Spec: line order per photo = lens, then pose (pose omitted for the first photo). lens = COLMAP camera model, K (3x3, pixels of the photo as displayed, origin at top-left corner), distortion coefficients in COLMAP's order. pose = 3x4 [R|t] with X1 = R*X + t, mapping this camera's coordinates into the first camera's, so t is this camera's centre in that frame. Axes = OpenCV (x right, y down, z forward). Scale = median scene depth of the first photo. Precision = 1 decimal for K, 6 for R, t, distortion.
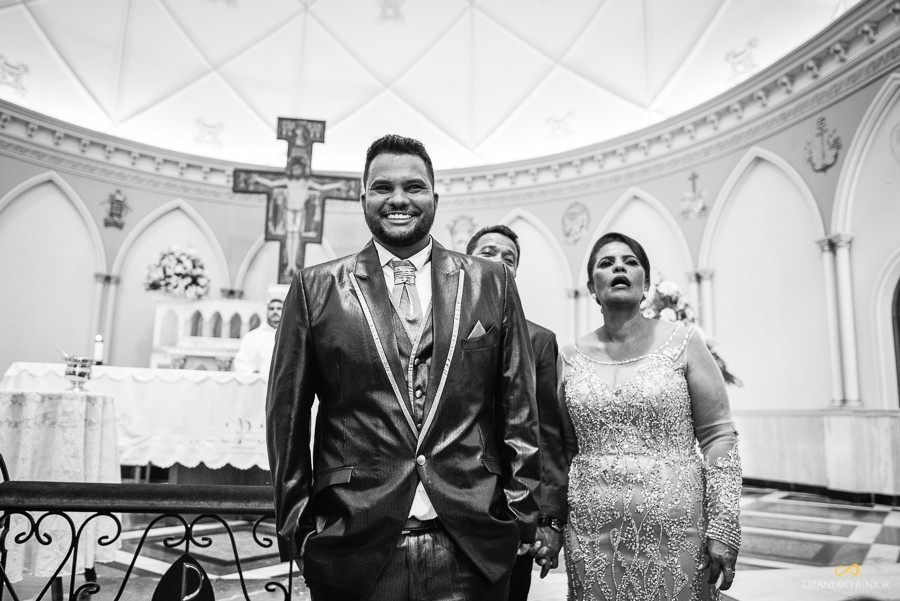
lens RADIAL K [[708.3, 0, 425.7], [0, 708.3, 299.7], [0, 0, 1]] dist [-0.042446, 0.016337]
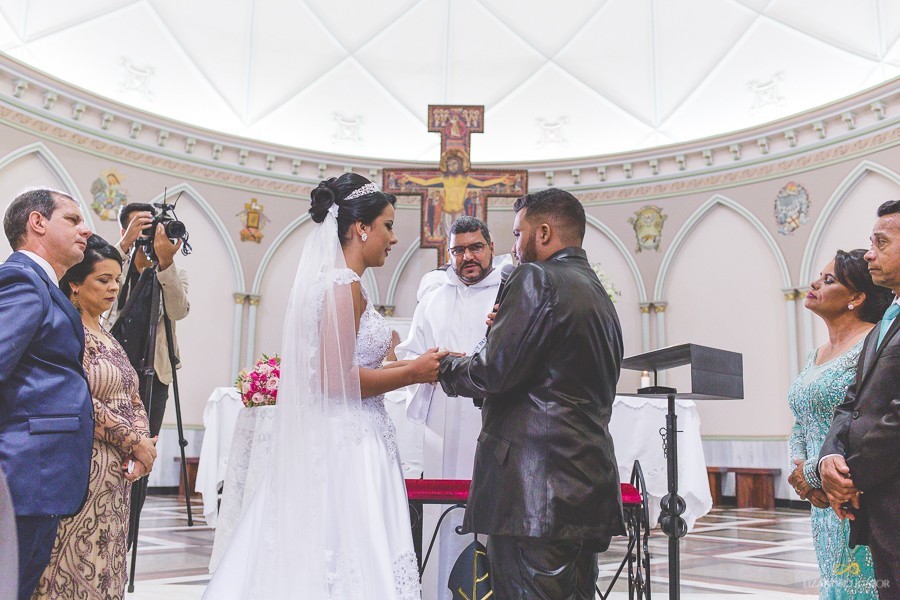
lens RADIAL K [[885.8, 0, 452.0], [0, 885.8, 298.4], [0, 0, 1]] dist [0.028995, 0.000000]
pose [[0.988189, -0.040401, -0.147821, -0.029025], [0.038193, 0.999113, -0.017743, -0.000295], [0.148407, 0.011887, 0.988855, -0.078621]]
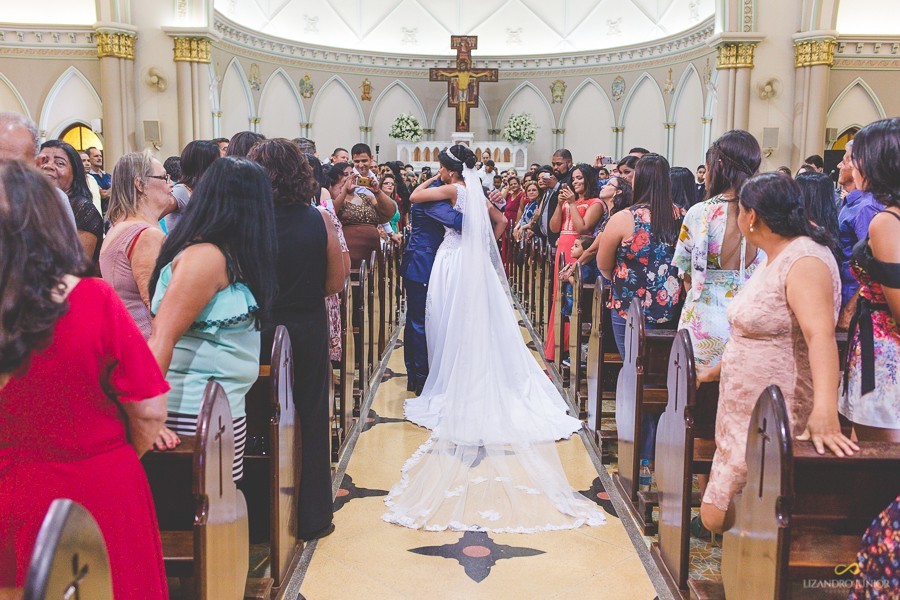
lens RADIAL K [[885.8, 0, 447.7], [0, 885.8, 294.3], [0, 0, 1]] dist [0.028995, 0.000000]
pose [[0.983535, 0.001583, -0.180711, 0.197380], [0.049670, 0.959082, 0.278737, -0.260317], [0.173758, -0.283123, 0.943212, -1.356727]]
